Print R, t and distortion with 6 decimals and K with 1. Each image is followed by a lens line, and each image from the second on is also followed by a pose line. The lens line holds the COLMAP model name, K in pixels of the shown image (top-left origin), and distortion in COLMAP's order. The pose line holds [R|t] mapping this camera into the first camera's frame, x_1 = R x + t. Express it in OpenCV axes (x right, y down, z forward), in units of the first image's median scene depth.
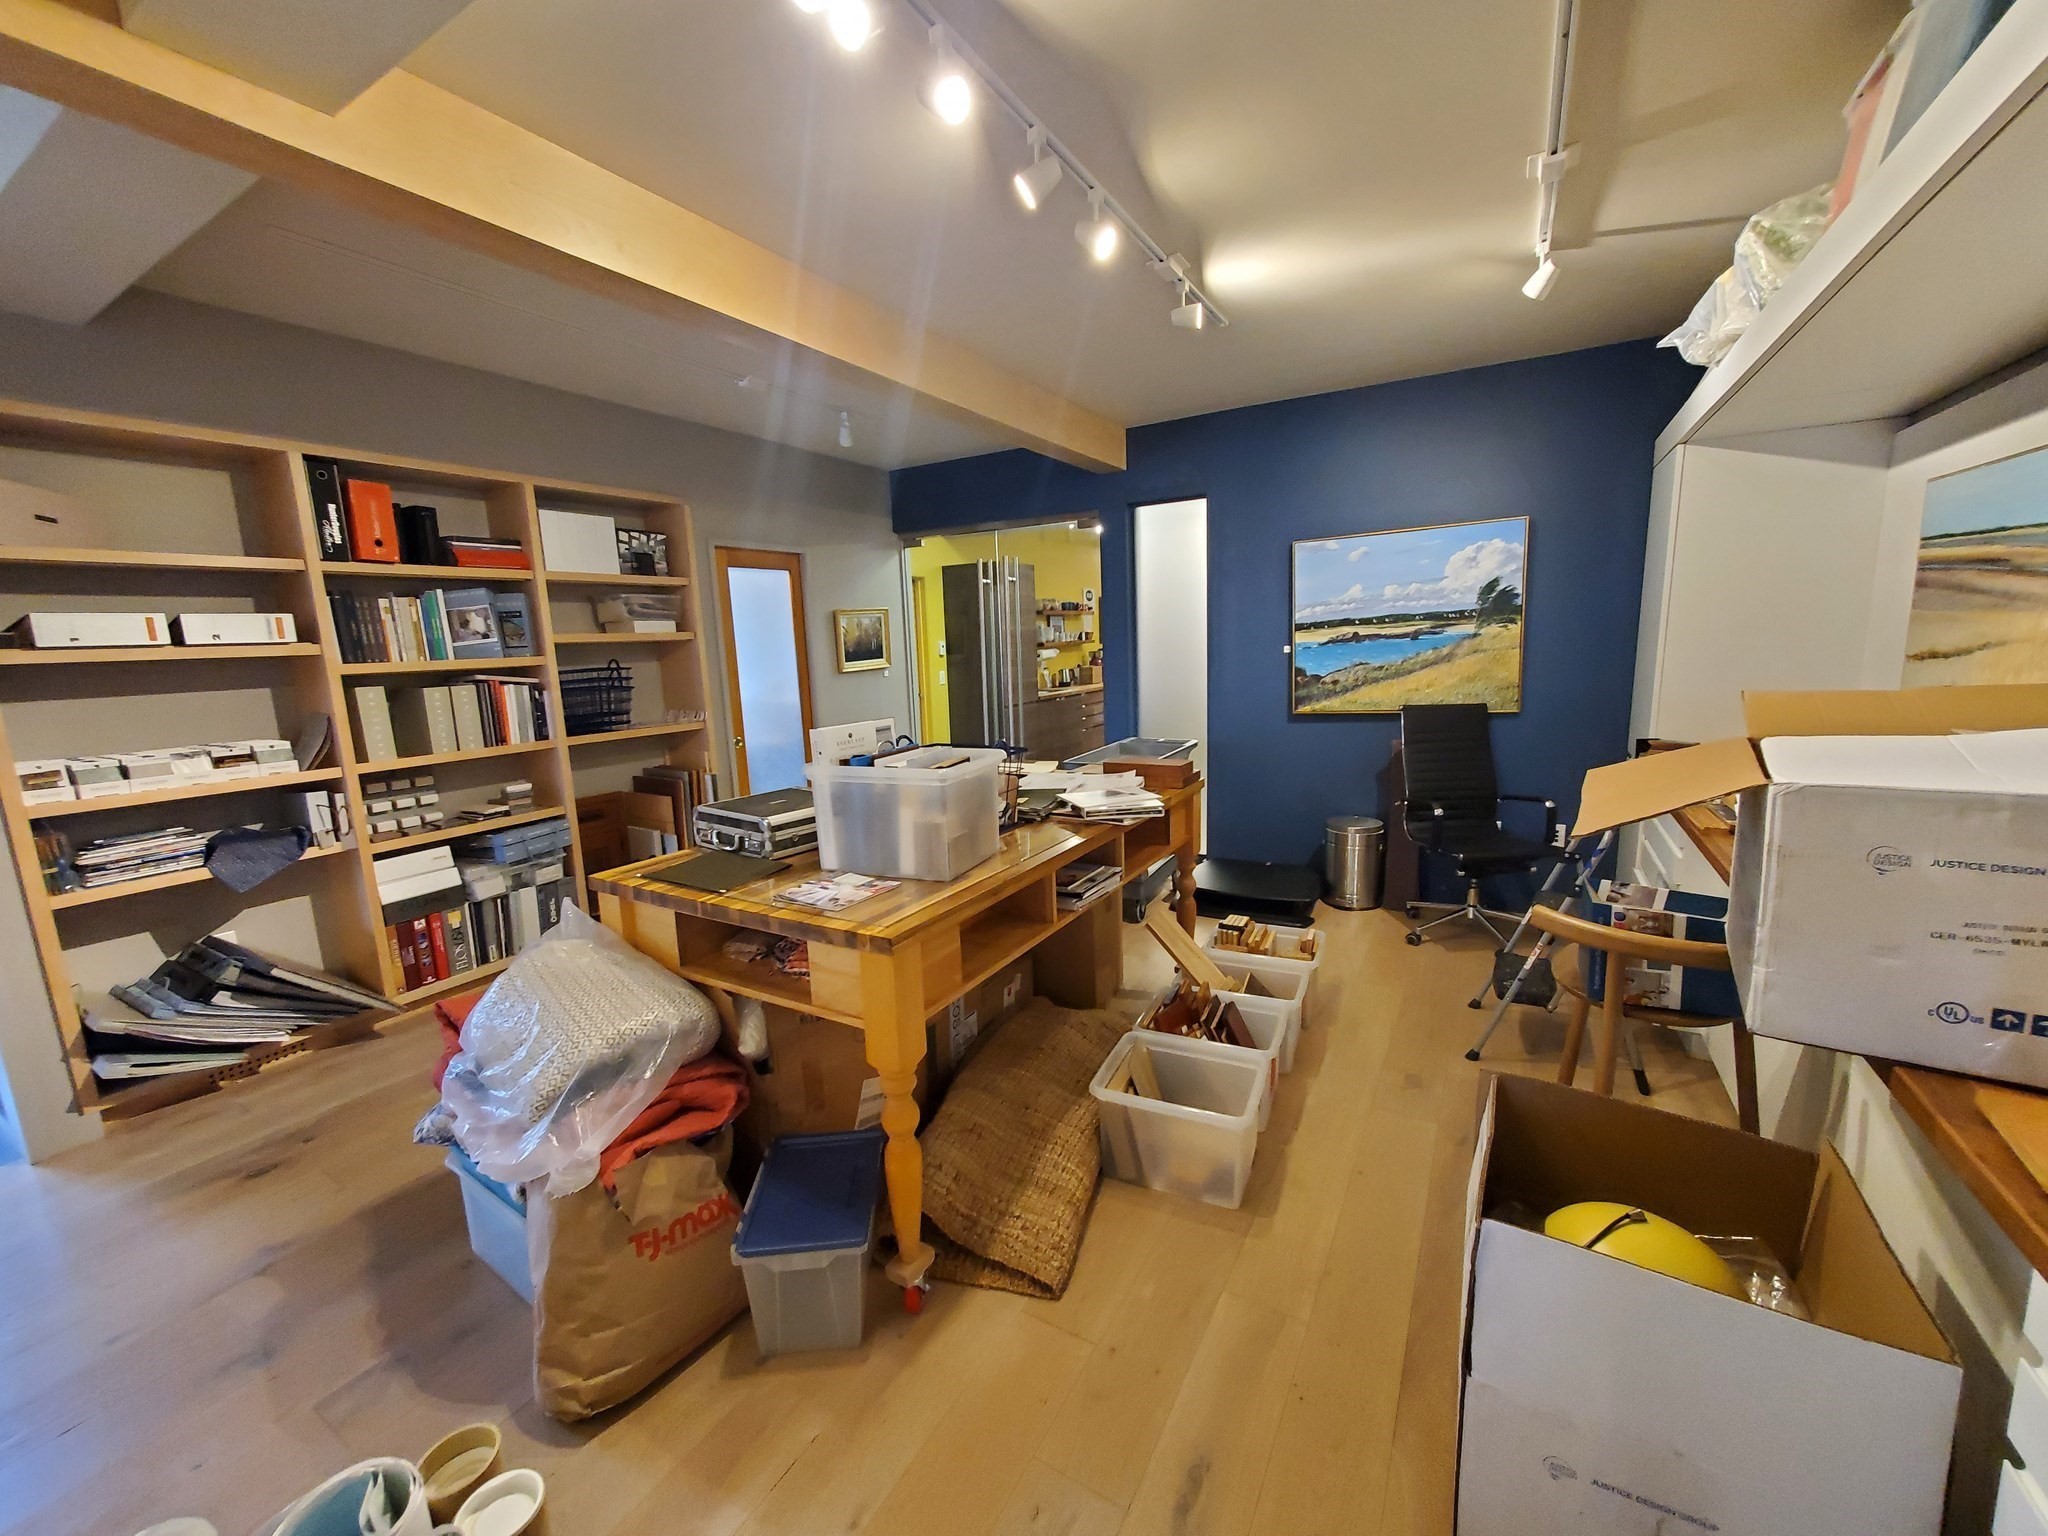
lens RADIAL K [[804.0, 0, 1028.8], [0, 804.0, 773.5], [0, 0, 1]] dist [0.000765, -0.000557]
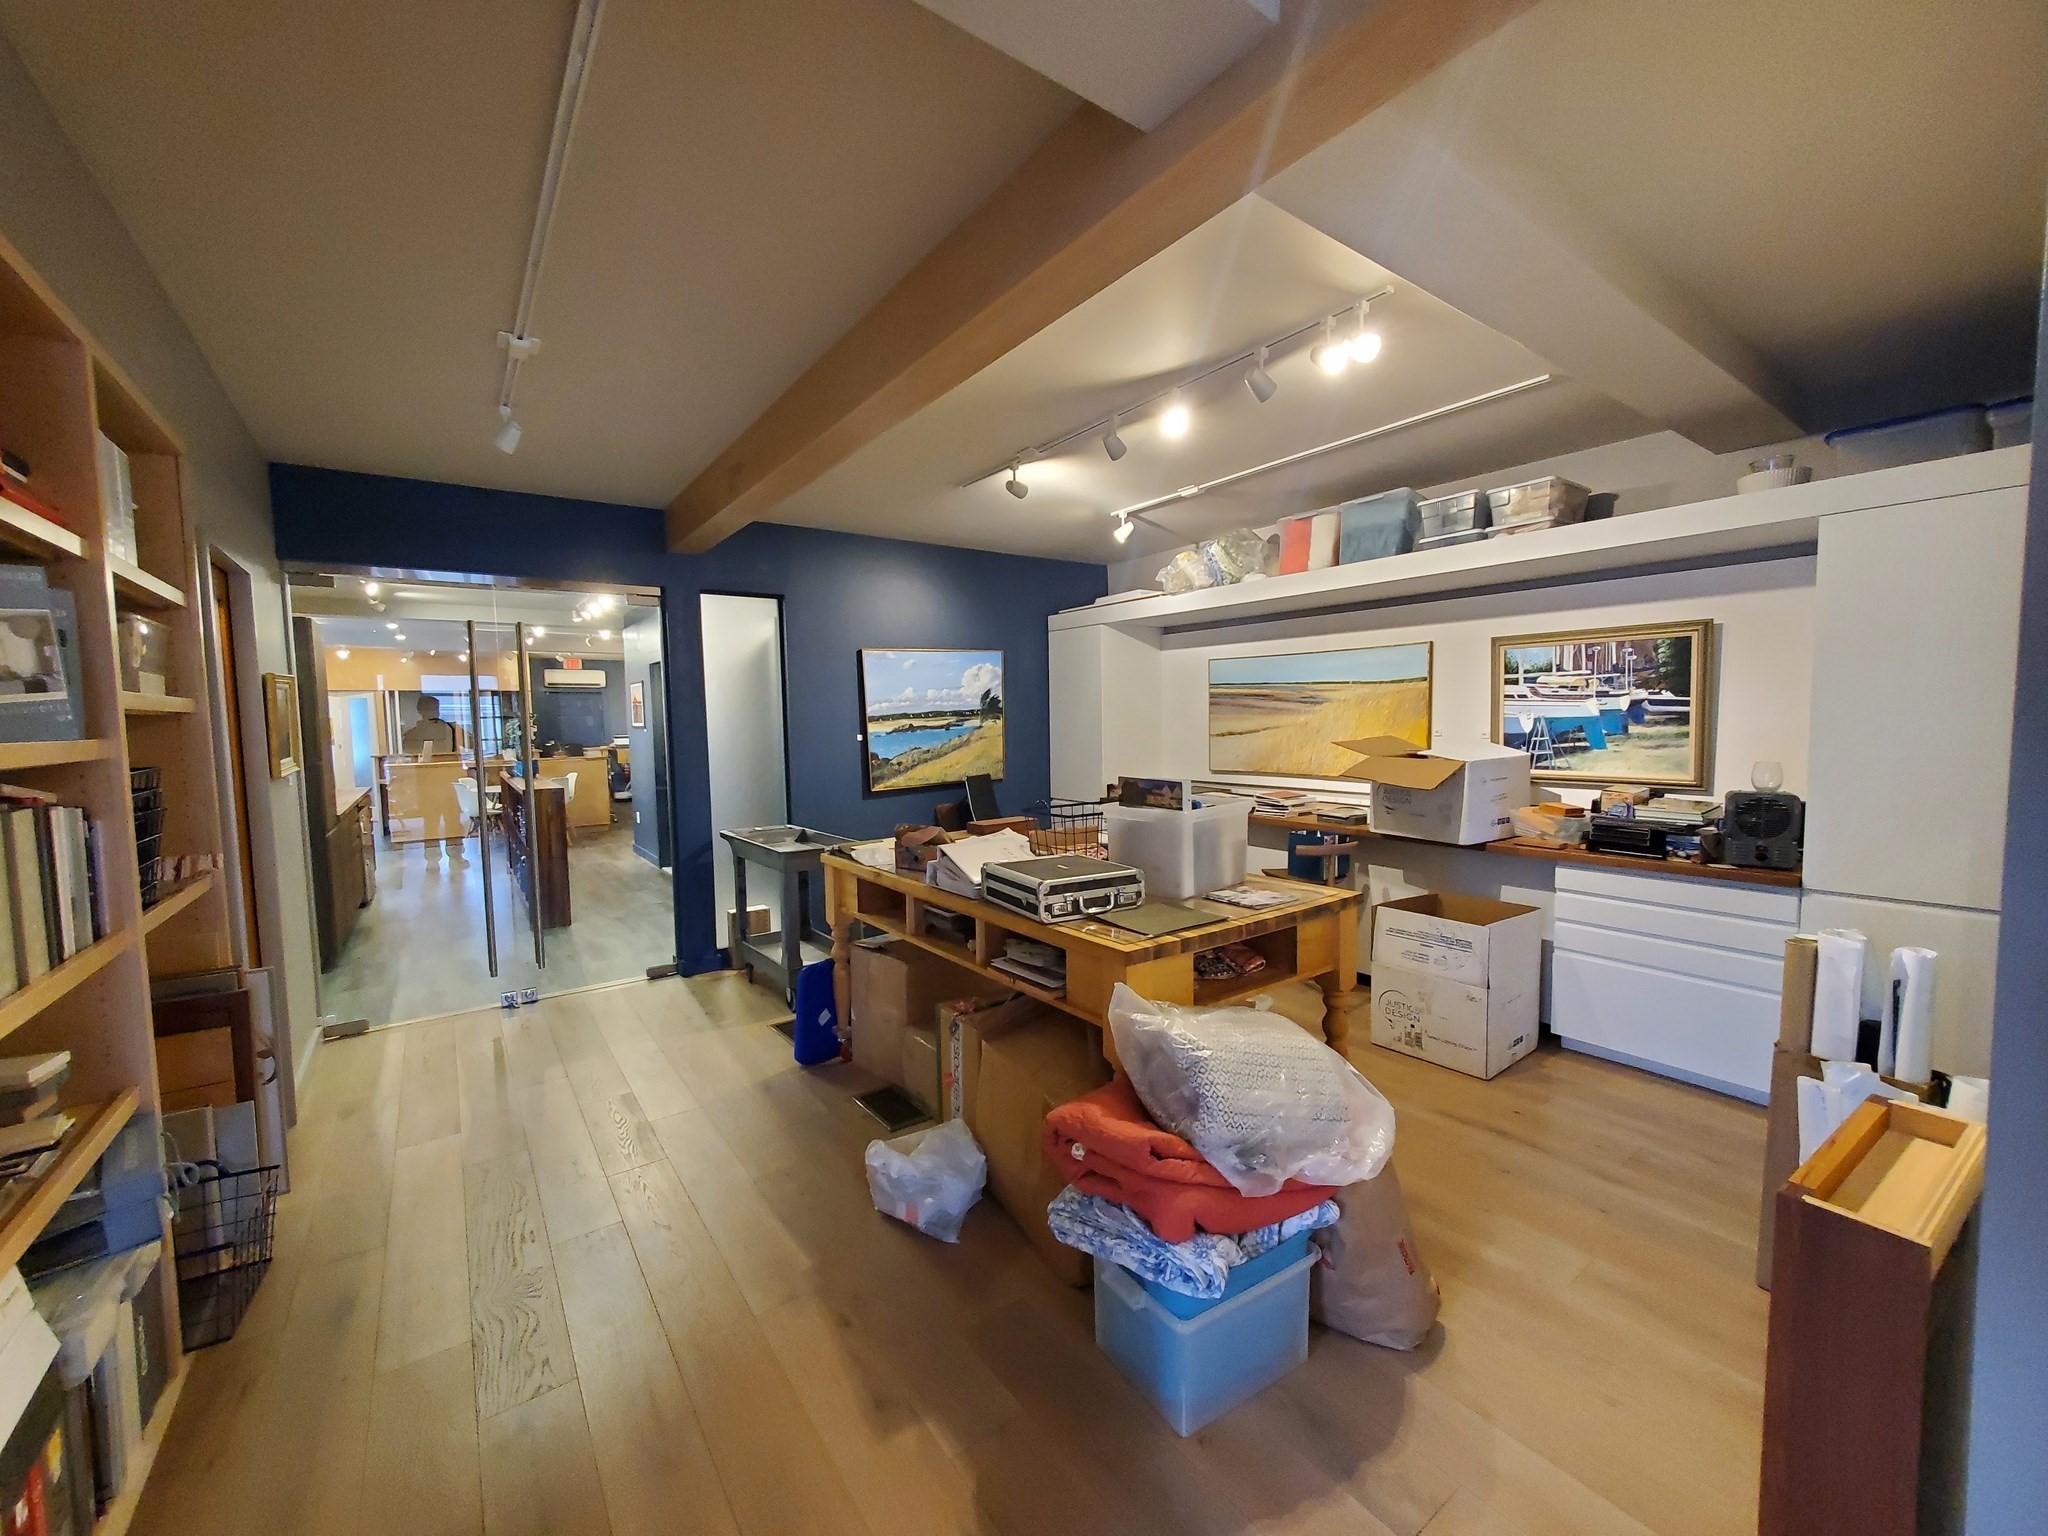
lens RADIAL K [[804.0, 0, 1028.8], [0, 804.0, 773.5], [0, 0, 1]] dist [0.000765, -0.000557]
pose [[0.401335, -0.037560, 0.915161, -0.720423], [0.157983, 0.987022, -0.028773, -0.033298], [-0.902204, 0.156128, 0.402061, 0.345200]]
